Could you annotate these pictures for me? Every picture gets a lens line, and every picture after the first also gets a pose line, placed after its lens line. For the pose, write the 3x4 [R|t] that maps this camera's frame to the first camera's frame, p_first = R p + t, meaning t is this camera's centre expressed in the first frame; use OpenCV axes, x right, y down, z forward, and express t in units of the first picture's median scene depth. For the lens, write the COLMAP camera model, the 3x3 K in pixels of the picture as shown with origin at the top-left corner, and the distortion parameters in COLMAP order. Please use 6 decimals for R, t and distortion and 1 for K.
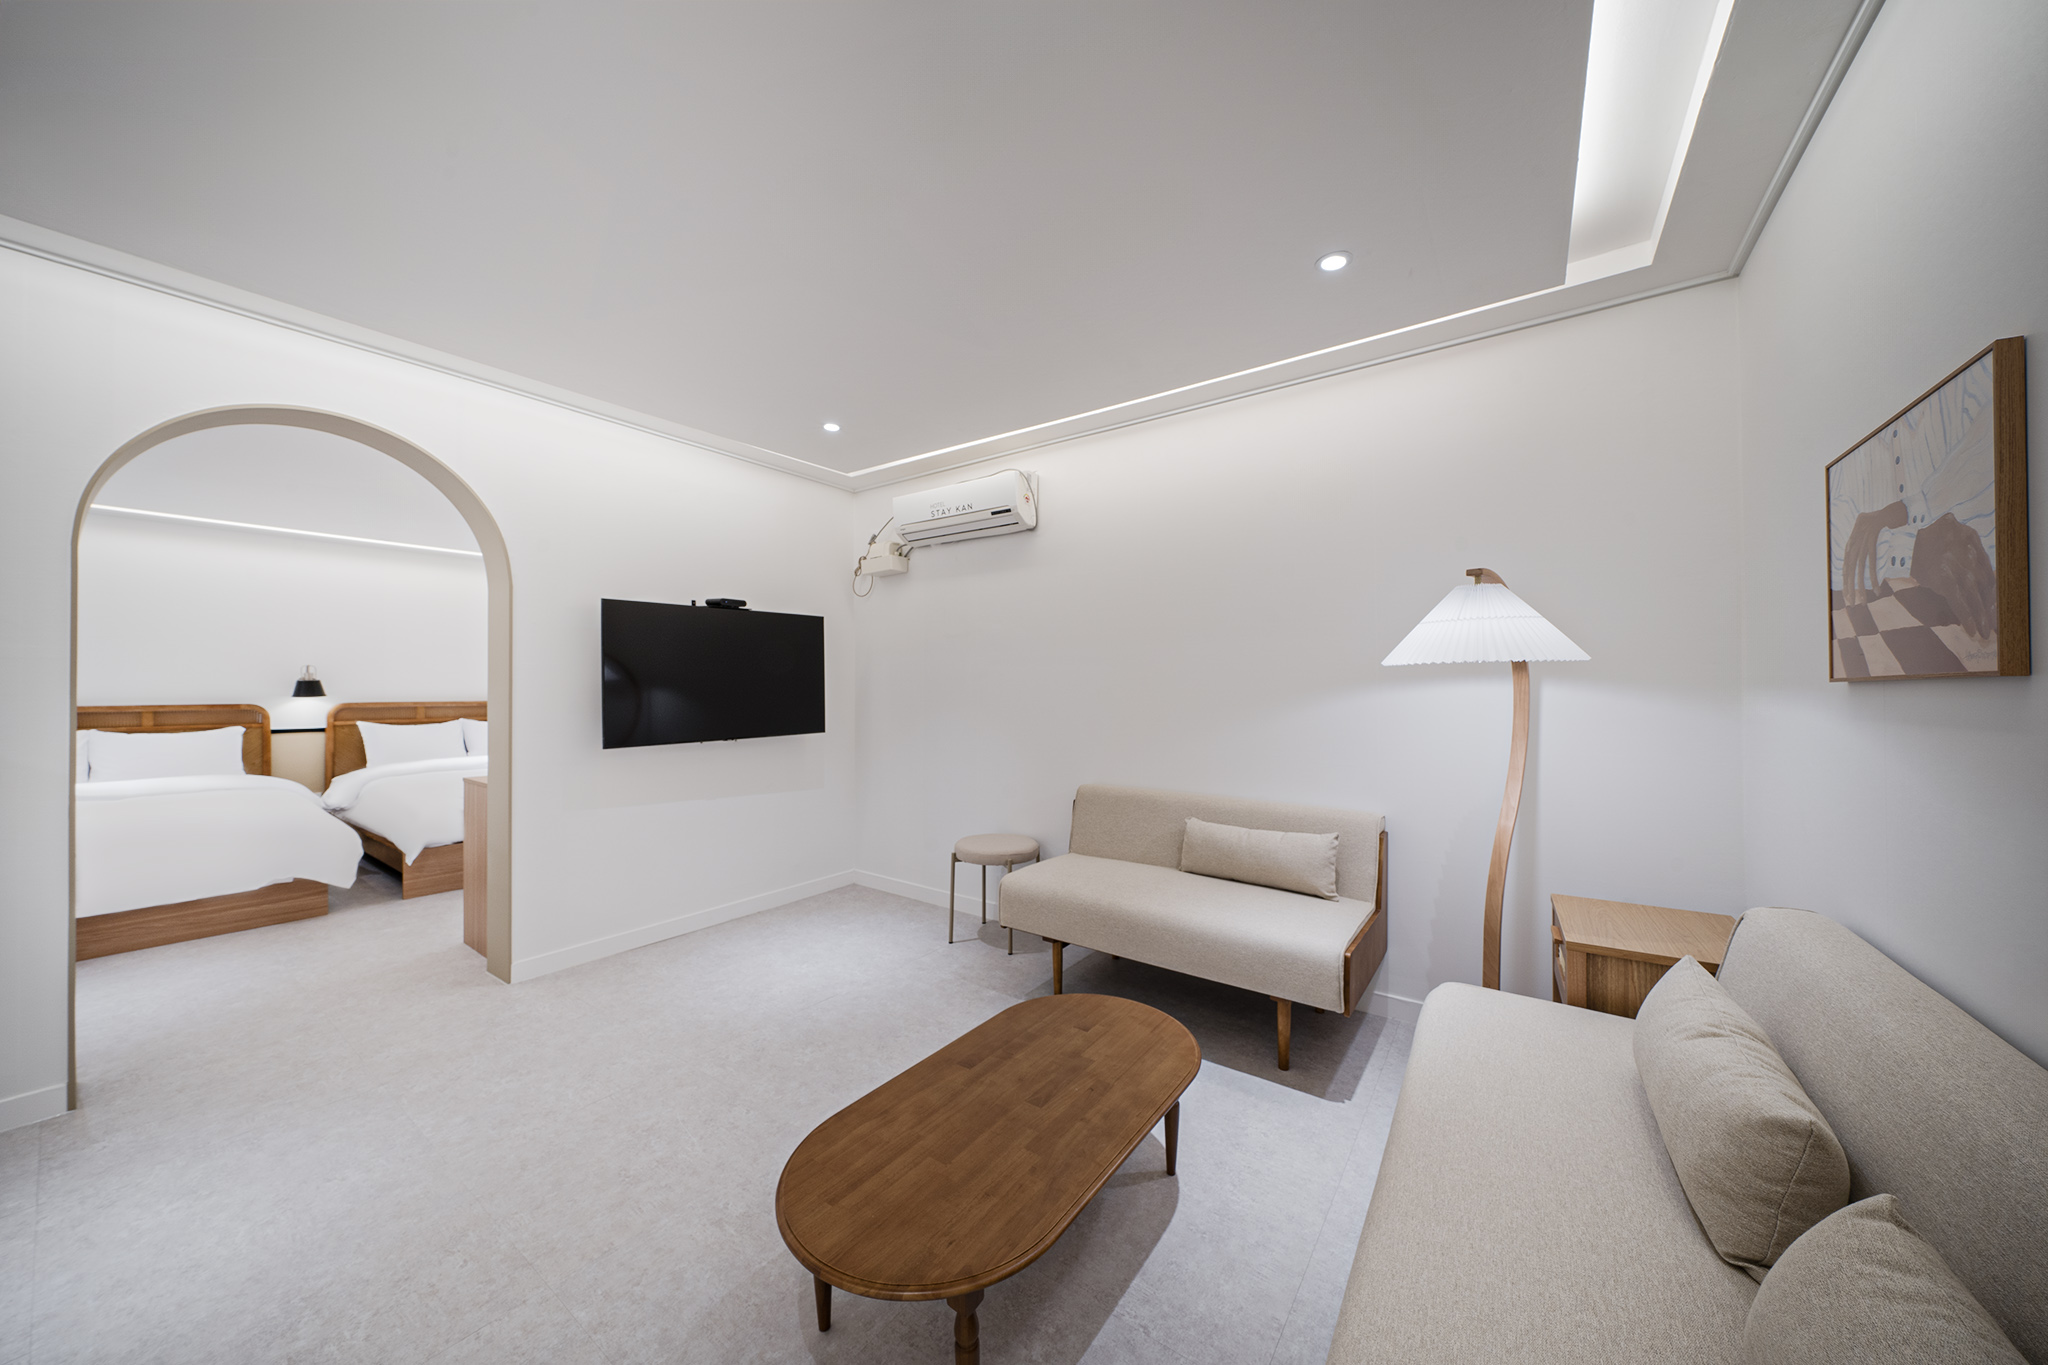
lens RADIAL K [[693.2, 0, 1024.0], [0, 693.2, 682.5], [0, 0, 1]] dist [-0.000854, 0.000171]
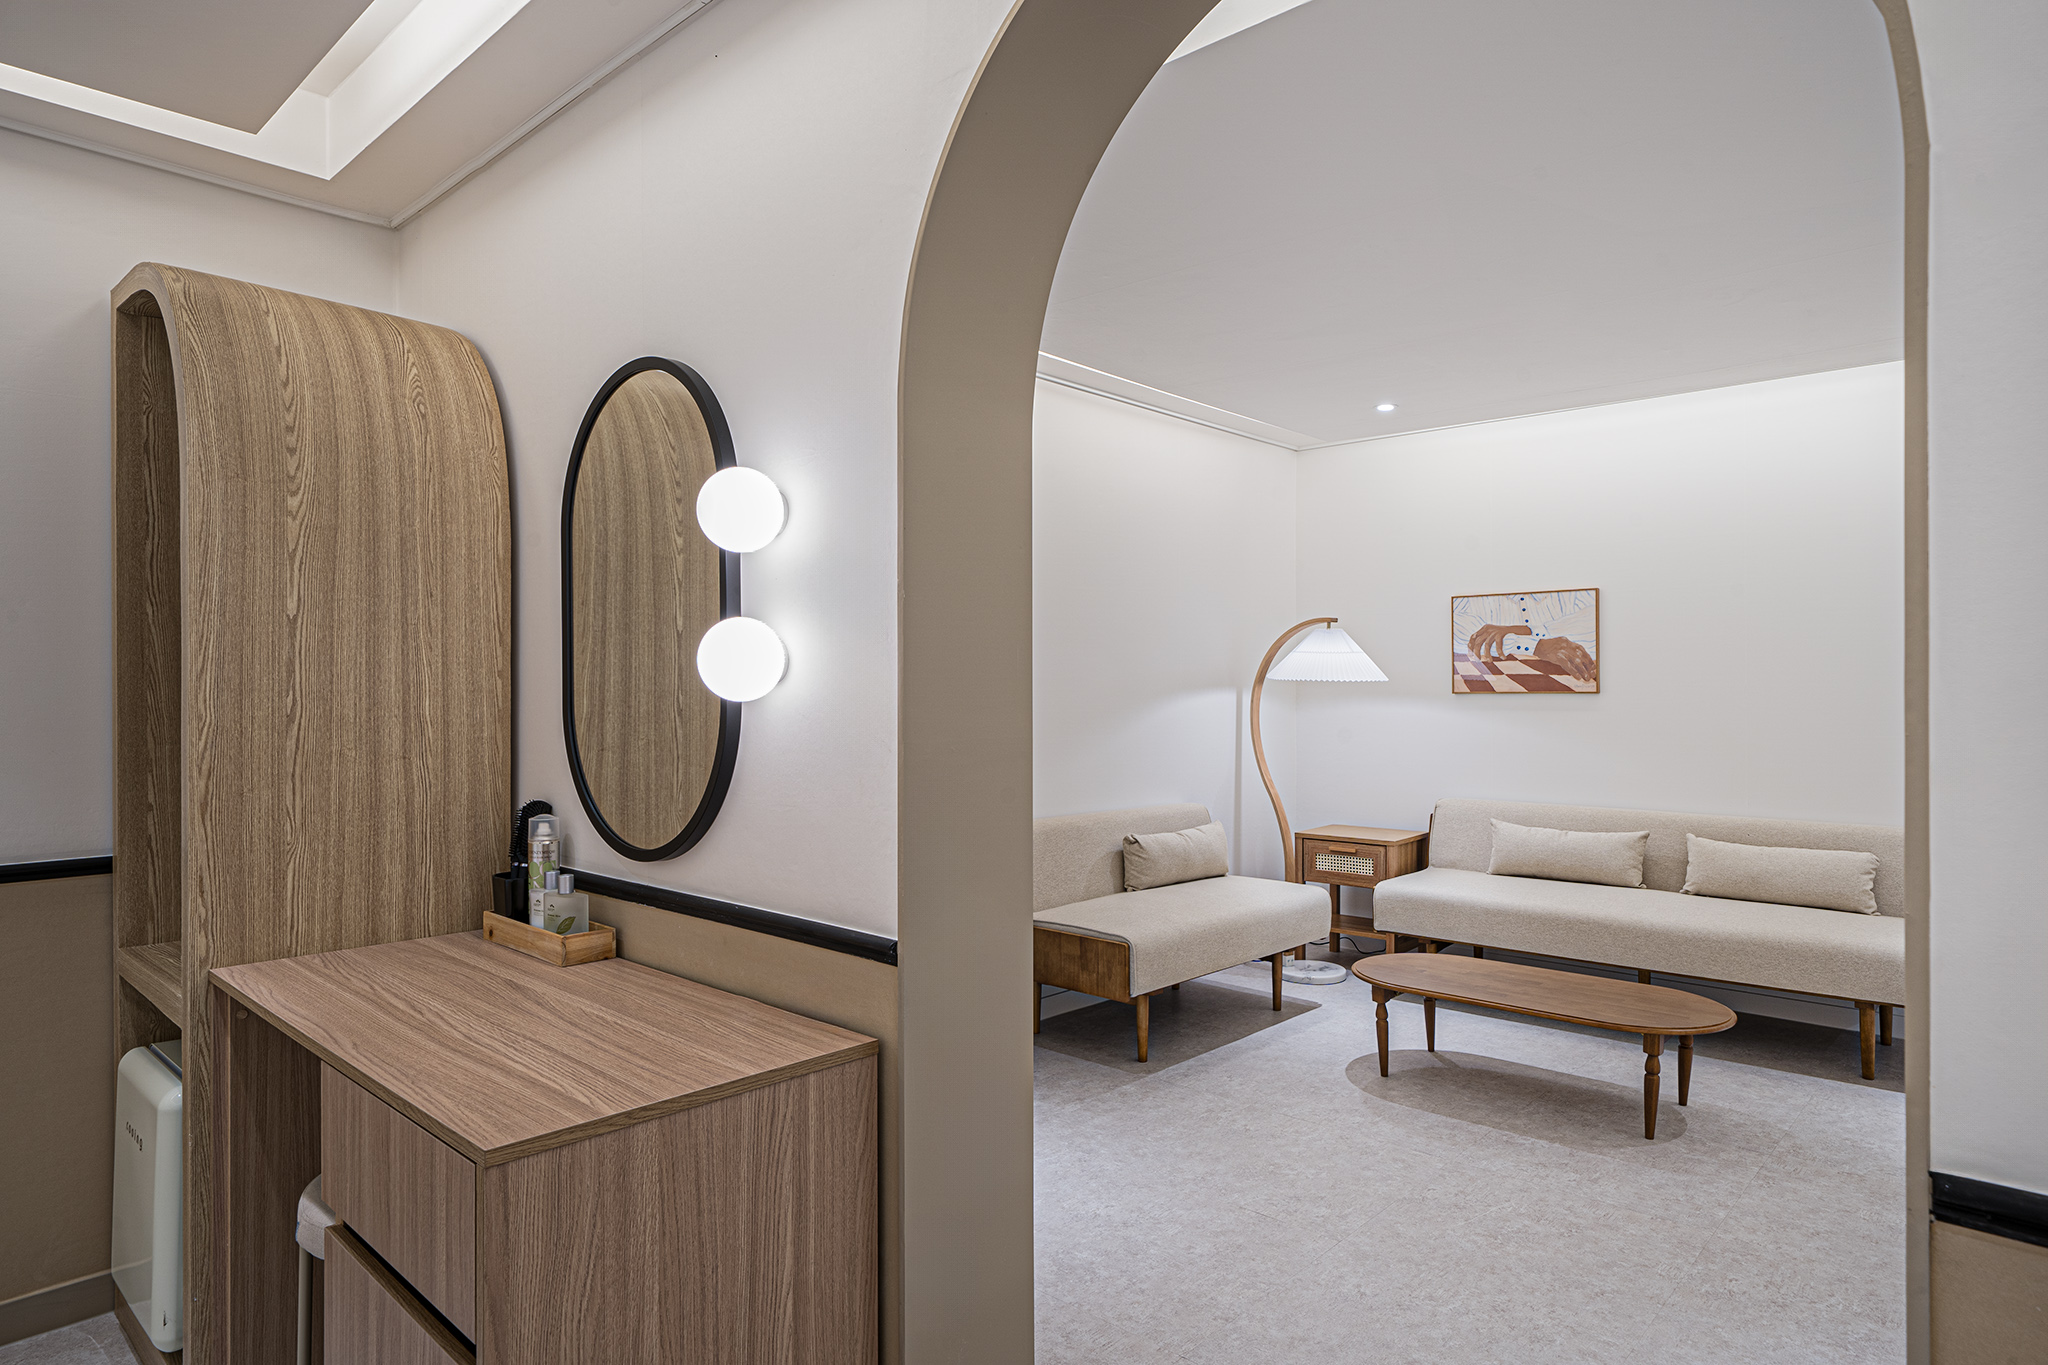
lens RADIAL K [[1162.2, 0, 1021.3], [0, 1162.2, 708.8], [0, 0, 1]] dist [0.001010, 0.000252]
pose [[0.126293, -0.015042, 0.991879, -0.780918], [-0.004665, 0.999865, 0.015757, -0.001752], [-0.991982, -0.006617, 0.126205, 0.546659]]
